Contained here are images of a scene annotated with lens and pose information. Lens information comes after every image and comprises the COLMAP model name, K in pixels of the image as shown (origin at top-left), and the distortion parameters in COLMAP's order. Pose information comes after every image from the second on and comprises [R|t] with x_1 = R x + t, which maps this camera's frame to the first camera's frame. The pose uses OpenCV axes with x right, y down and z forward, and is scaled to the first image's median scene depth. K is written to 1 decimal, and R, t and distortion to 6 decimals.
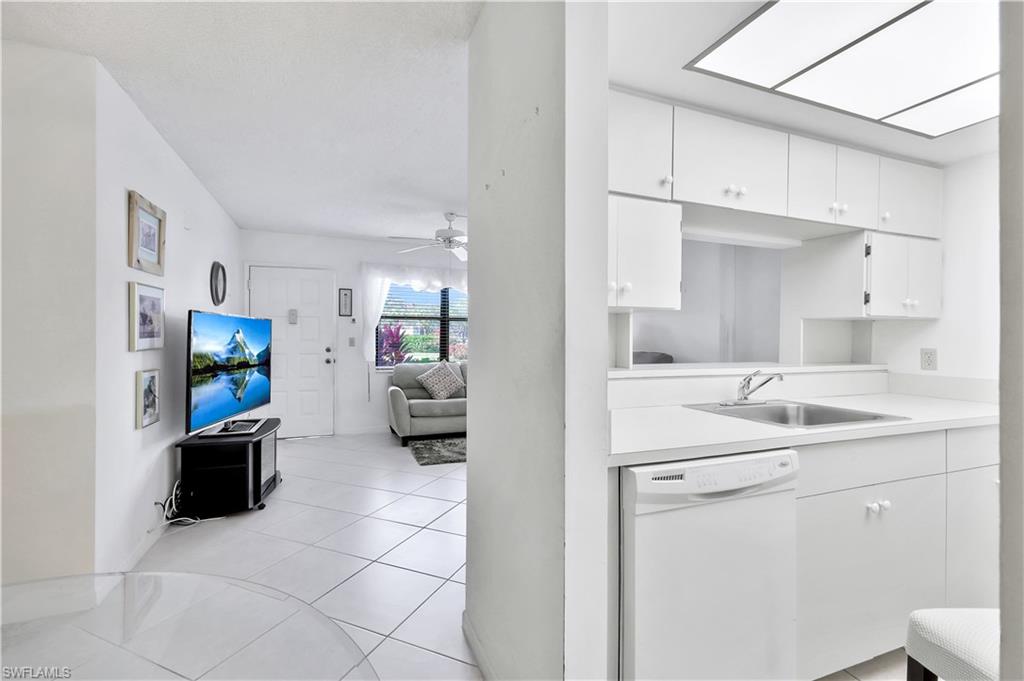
lens RADIAL K [[444.3, 0, 509.9], [0, 444.3, 338.6], [0, 0, 1]] dist [0.001567, 0.000323]
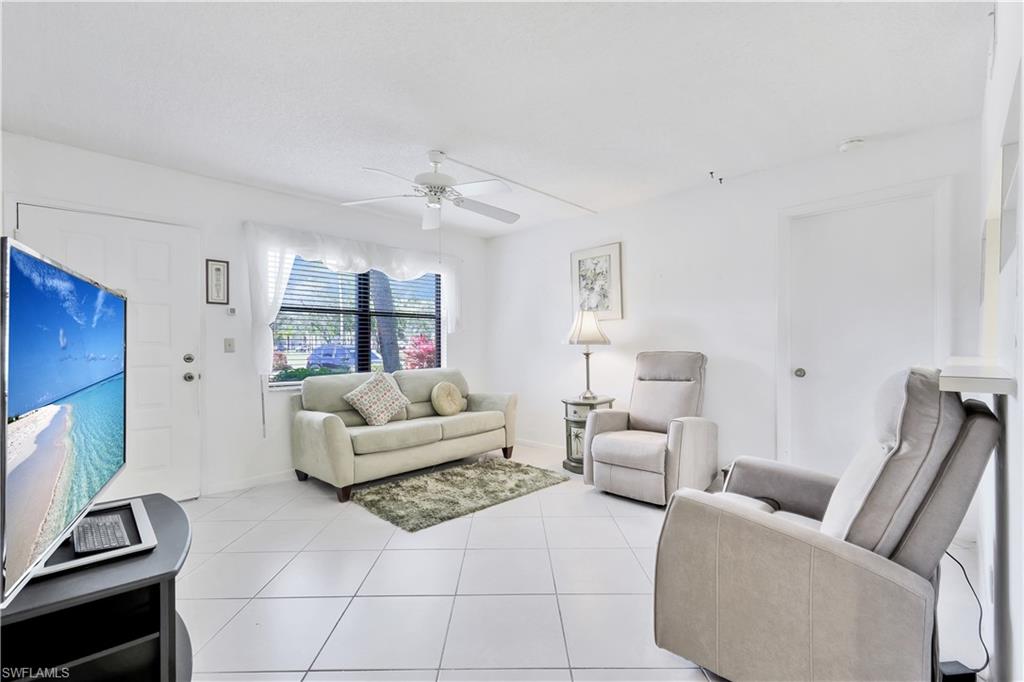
lens RADIAL K [[444.4, 0, 505.3], [0, 444.4, 340.5], [0, 0, 1]] dist [-0.000796, 0.000023]
pose [[0.920095, -0.009934, 0.391570, -0.246733], [0.015033, 0.999837, -0.009958, 0.013104], [-0.391408, 0.015049, 0.920094, 0.270176]]
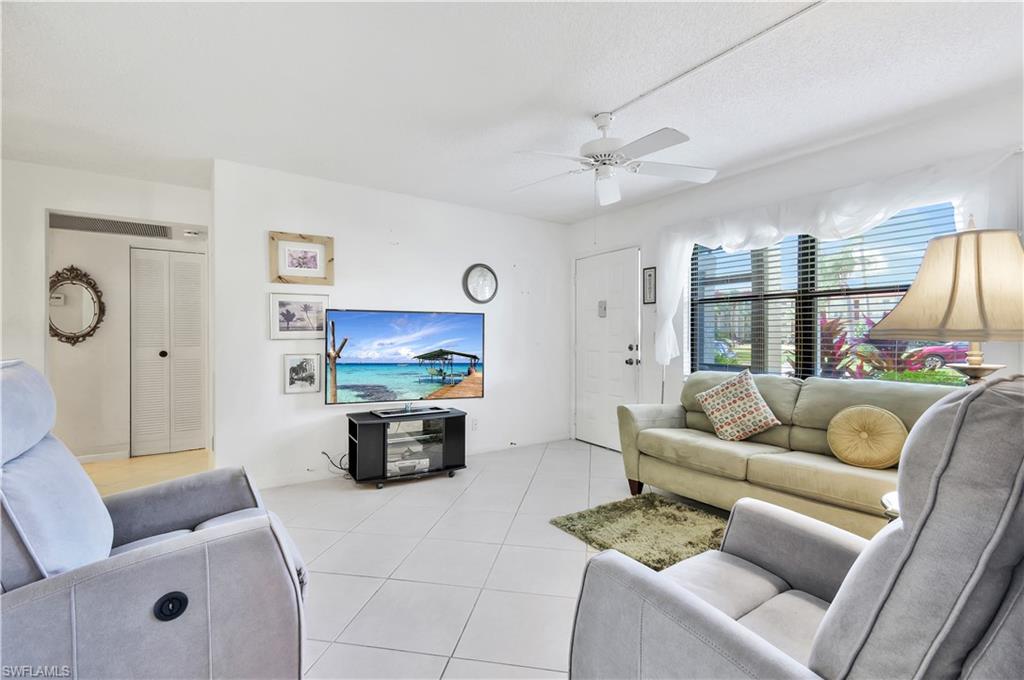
lens RADIAL K [[457.5, 0, 510.8], [0, 457.5, 337.2], [0, 0, 1]] dist [0.001057, 0.000043]
pose [[0.233231, -0.007861, -0.972389, 0.338995], [-0.002737, 0.999958, -0.008740, 0.014274], [0.972417, 0.004699, 0.233200, 0.596512]]
